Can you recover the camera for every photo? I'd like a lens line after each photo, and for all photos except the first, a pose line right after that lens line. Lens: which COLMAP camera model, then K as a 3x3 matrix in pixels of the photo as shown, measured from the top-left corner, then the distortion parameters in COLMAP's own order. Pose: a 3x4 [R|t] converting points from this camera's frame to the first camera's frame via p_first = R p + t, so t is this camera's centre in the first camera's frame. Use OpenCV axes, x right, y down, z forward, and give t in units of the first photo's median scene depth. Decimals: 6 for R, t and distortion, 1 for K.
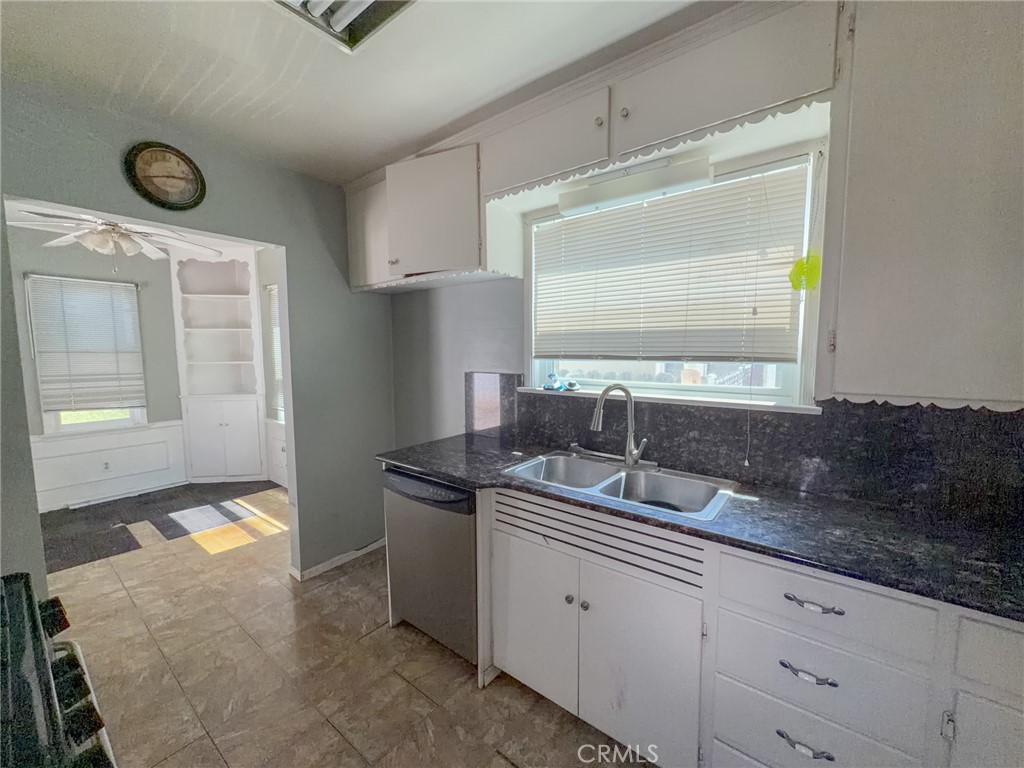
lens RADIAL K [[410.6, 0, 514.6], [0, 410.6, 386.5], [0, 0, 1]] dist [-0.001759, 0.000003]
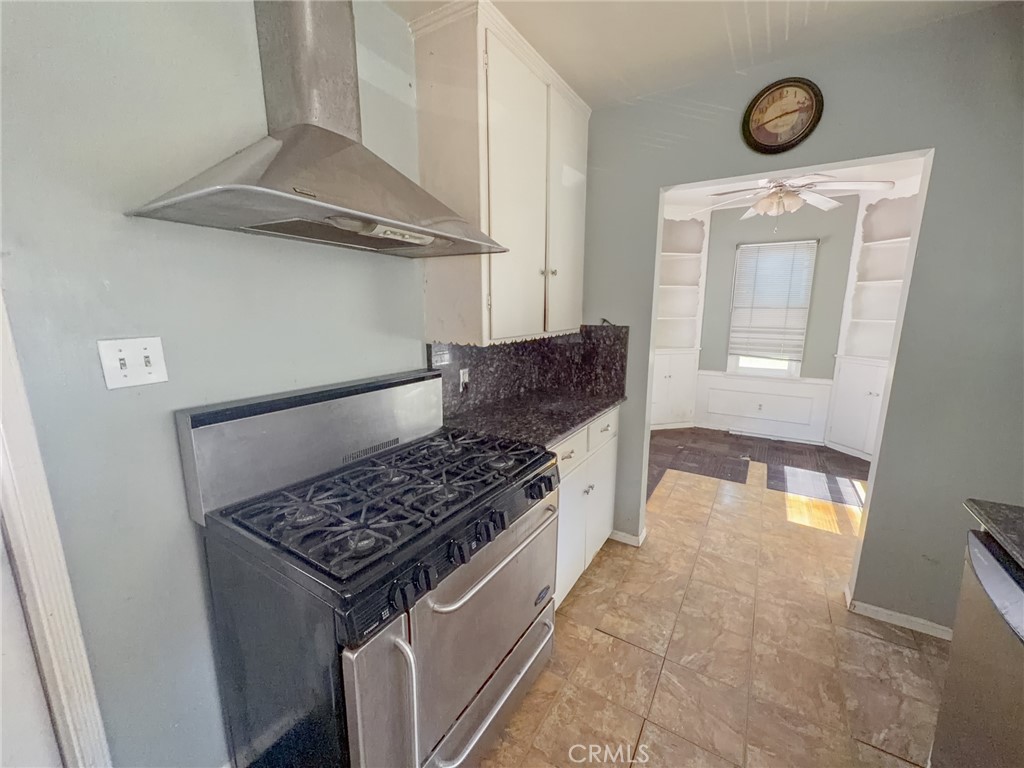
lens RADIAL K [[410.6, 0, 510.8], [0, 410.6, 385.2], [0, 0, 1]] dist [-0.001759, 0.000003]
pose [[0.098175, 0.189546, -0.976951, 0.061198], [-0.090723, 0.979311, 0.180887, -0.013828], [0.991025, 0.070874, 0.113340, 0.172906]]
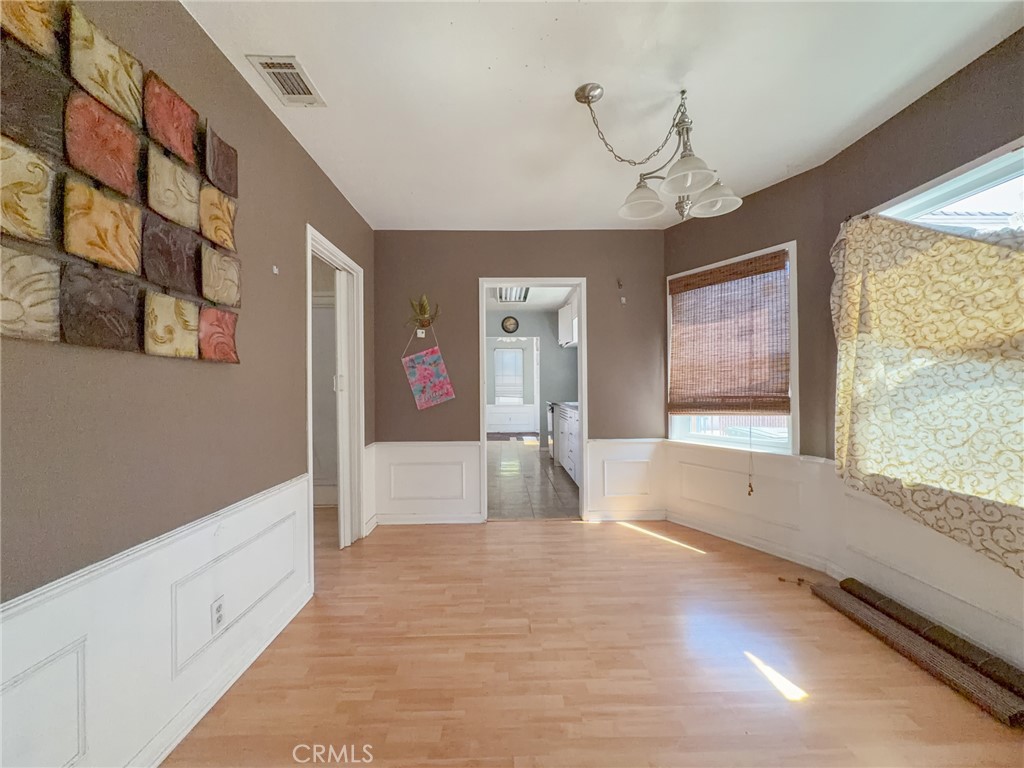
lens RADIAL K [[410.6, 0, 509.8], [0, 410.6, 384.9], [0, 0, 1]] dist [-0.001759, 0.000003]
pose [[0.634191, -0.008883, -0.773126, 1.072004], [-0.053855, 0.996998, -0.055632, 0.128538], [0.771299, 0.076918, 0.631808, -0.696827]]
